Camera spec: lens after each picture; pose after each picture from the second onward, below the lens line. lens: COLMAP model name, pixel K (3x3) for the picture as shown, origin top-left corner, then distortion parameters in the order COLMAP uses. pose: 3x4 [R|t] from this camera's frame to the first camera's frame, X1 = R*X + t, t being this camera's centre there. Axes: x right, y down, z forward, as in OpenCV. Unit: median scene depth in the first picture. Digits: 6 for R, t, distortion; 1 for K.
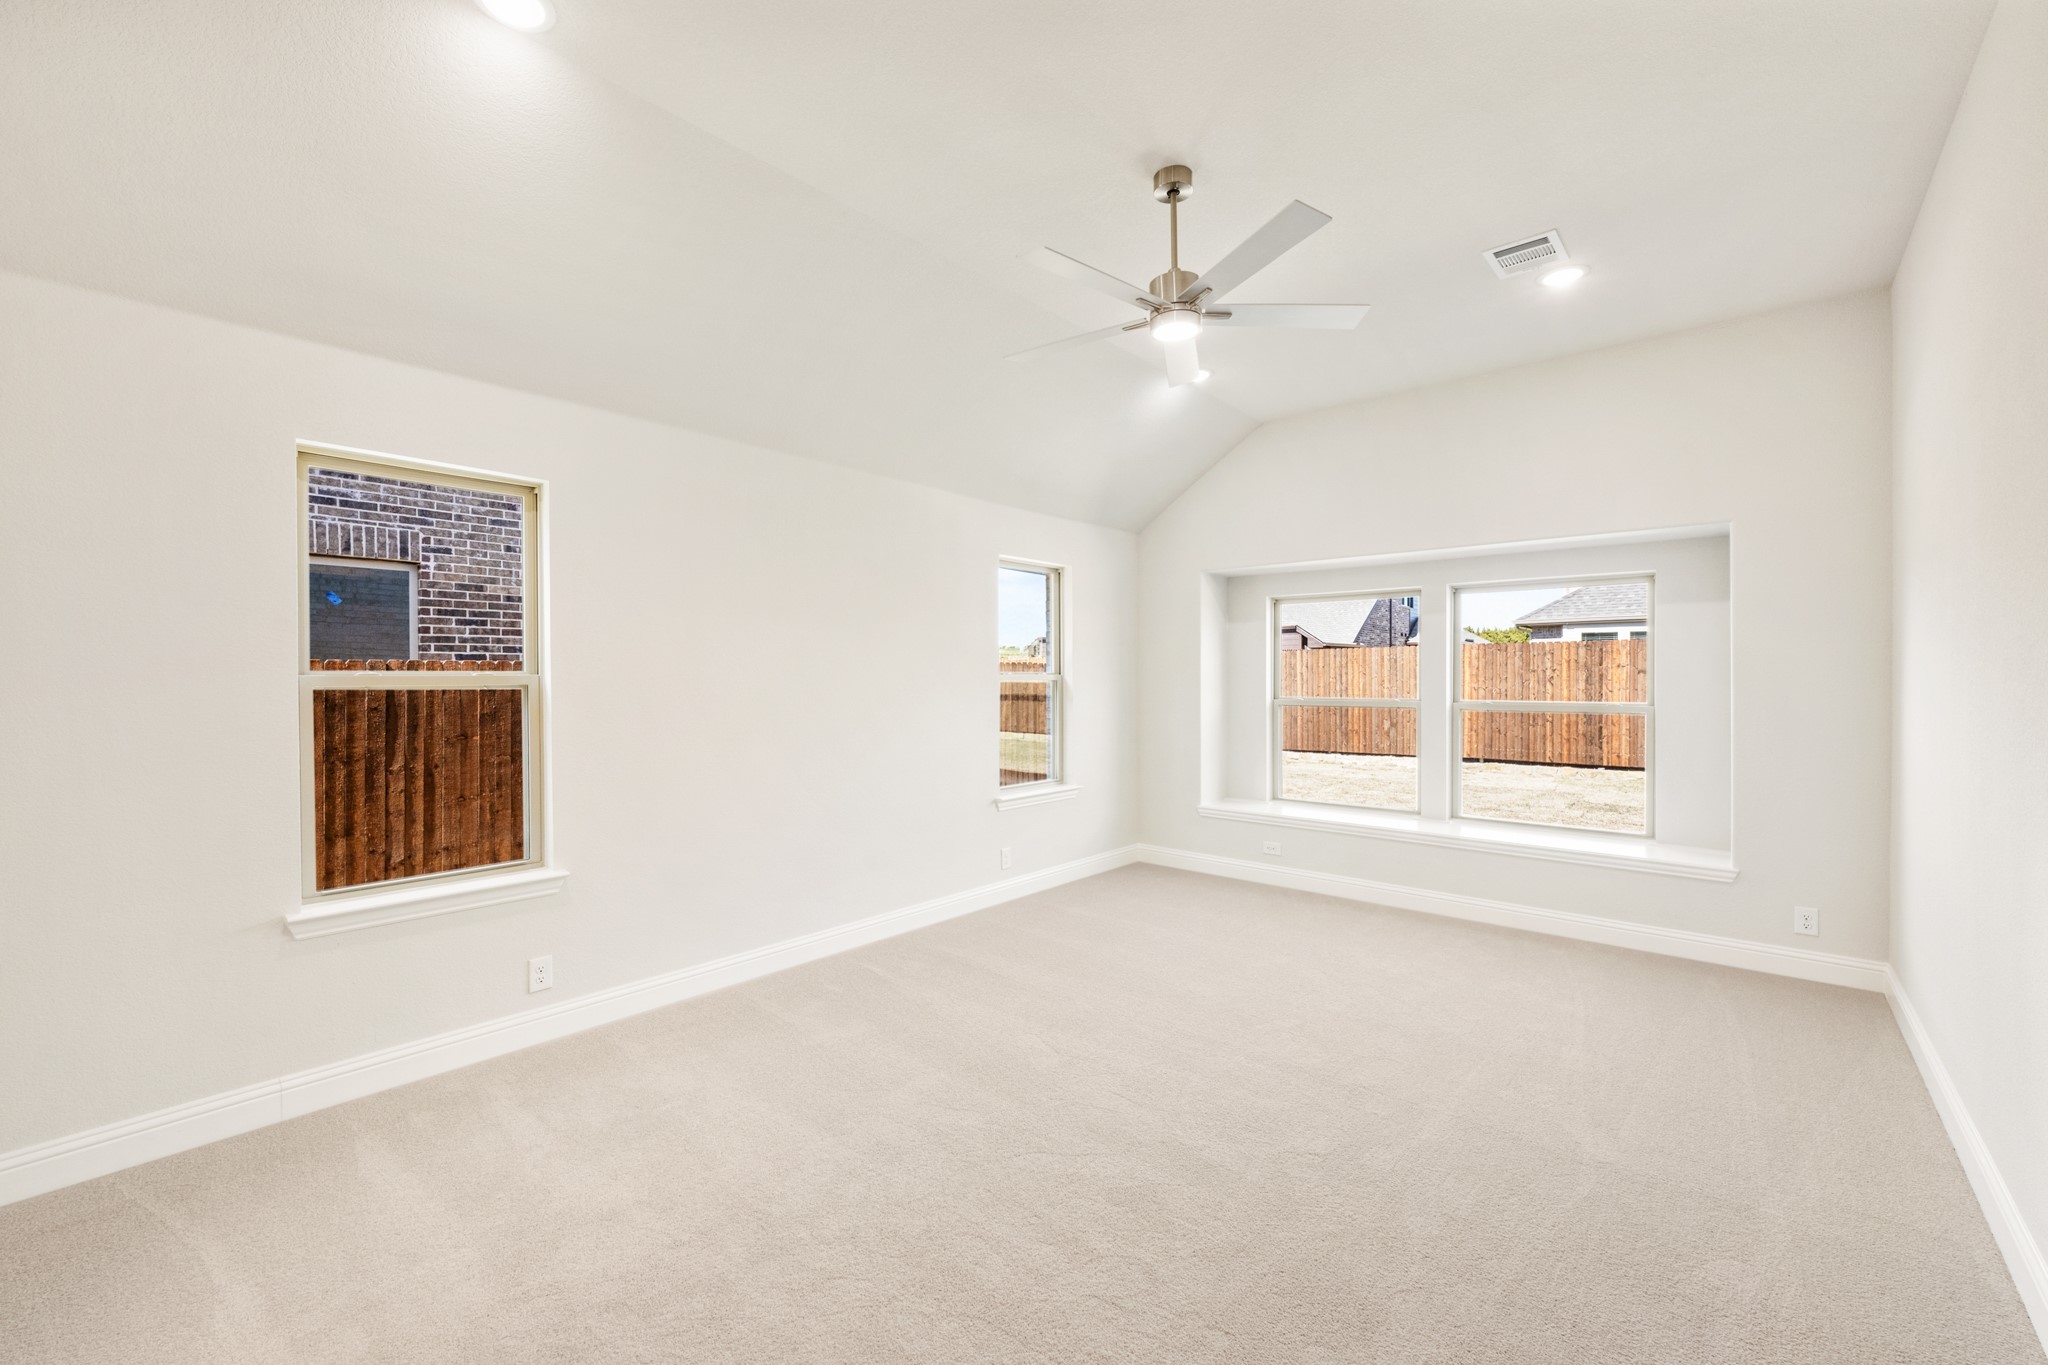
lens RADIAL K [[838.2, 0, 1030.6], [0, 838.2, 684.1], [0, 0, 1]] dist [0.001173, 0.000026]
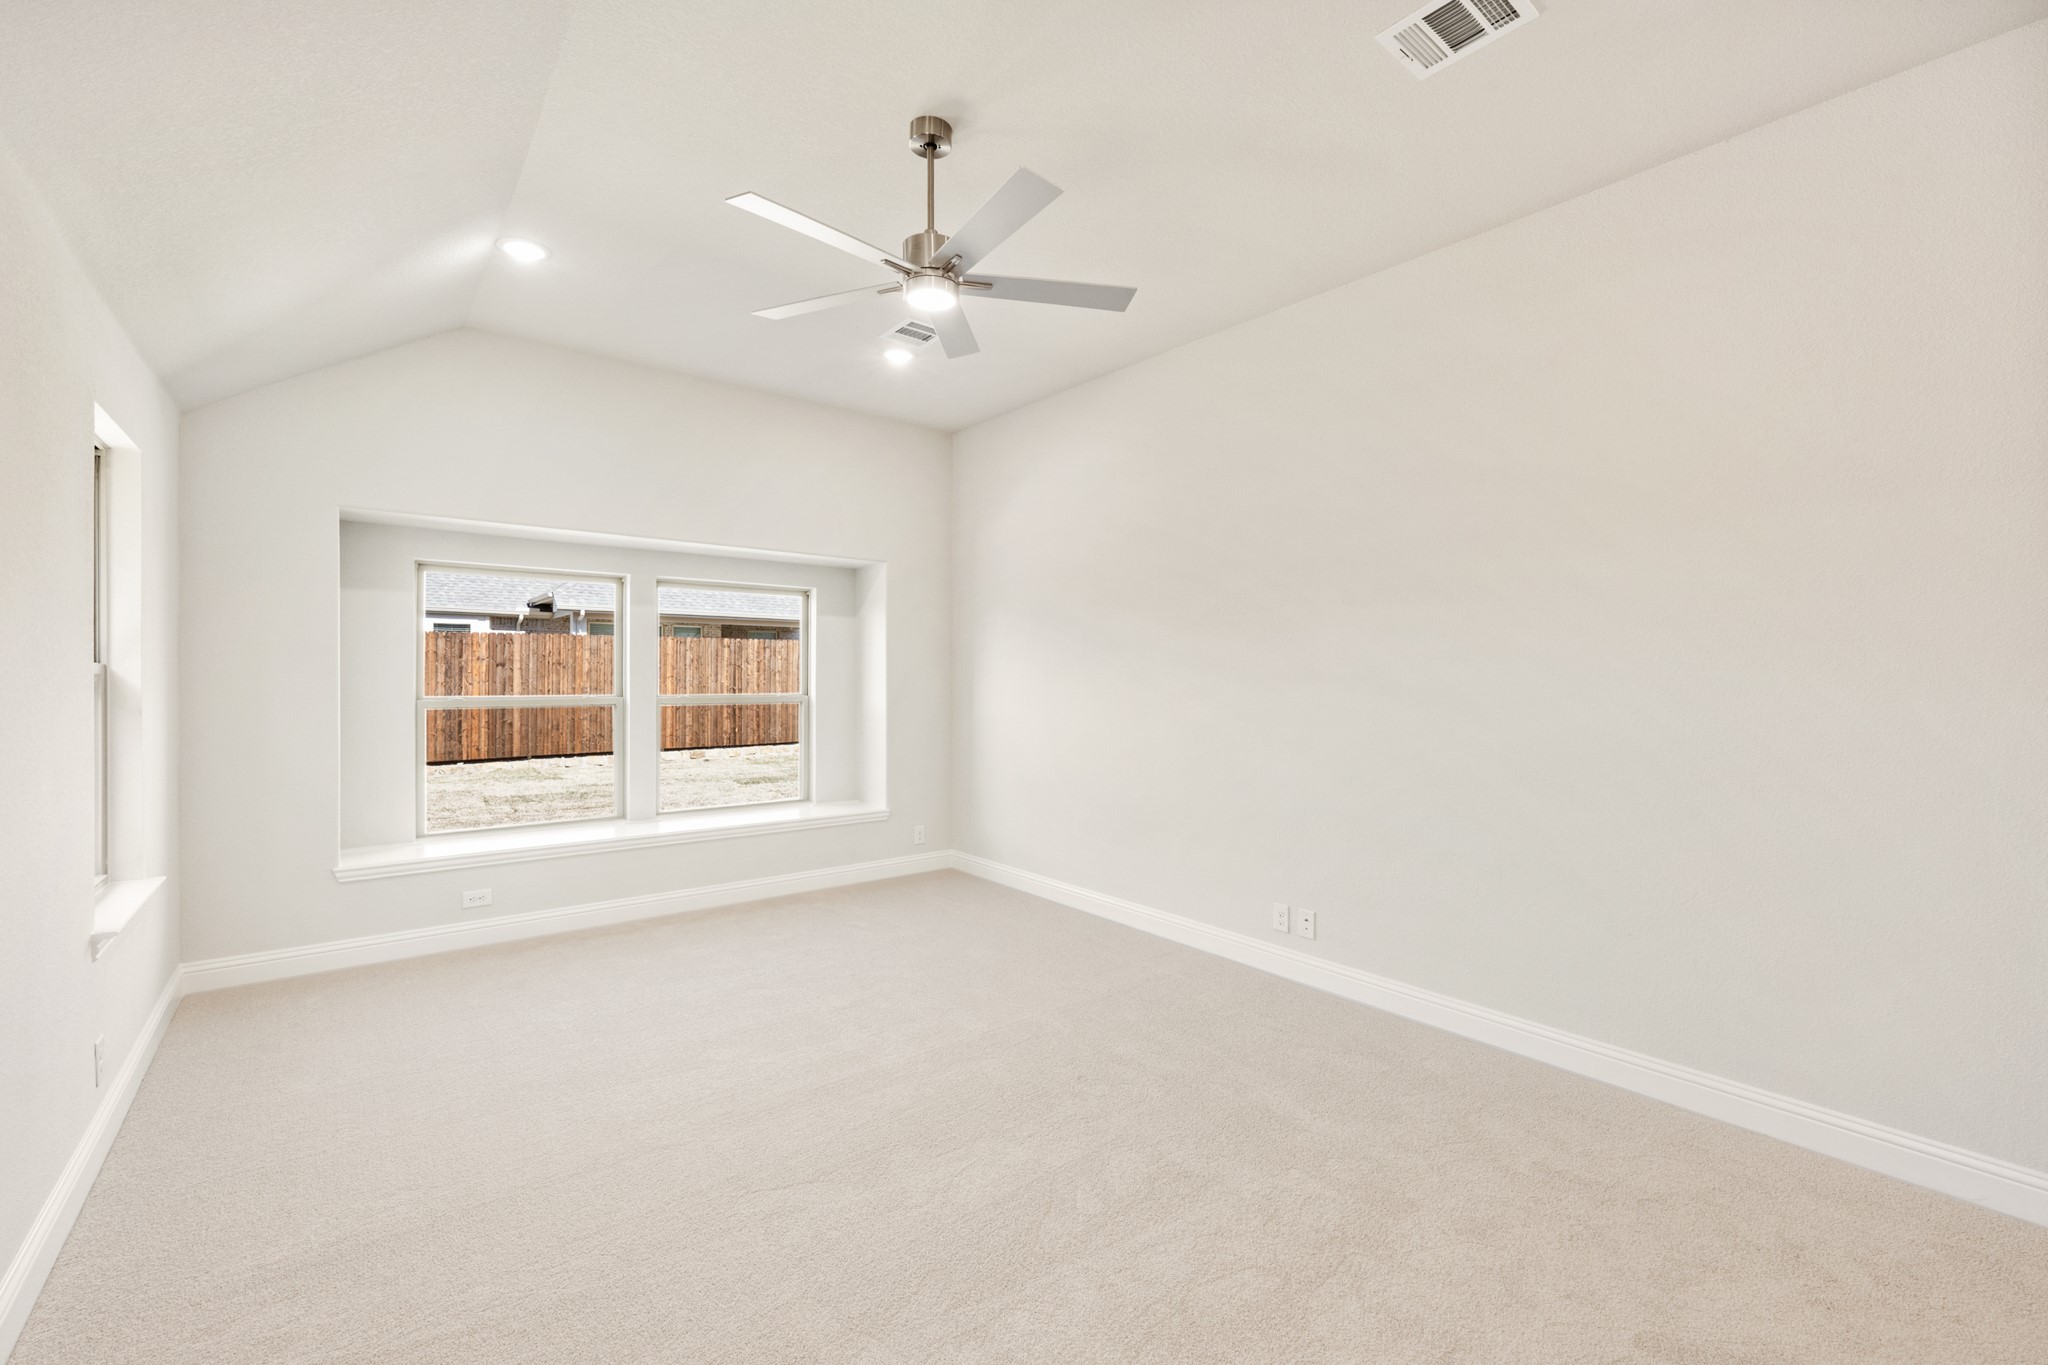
lens RADIAL K [[838.2, 0, 1033.3], [0, 838.2, 679.1], [0, 0, 1]] dist [0.001173, 0.000026]
pose [[0.168478, -0.005400, 0.985691, -0.172132], [0.002046, 0.999985, 0.005128, -0.001273], [-0.985703, 0.001153, 0.168487, 0.181576]]
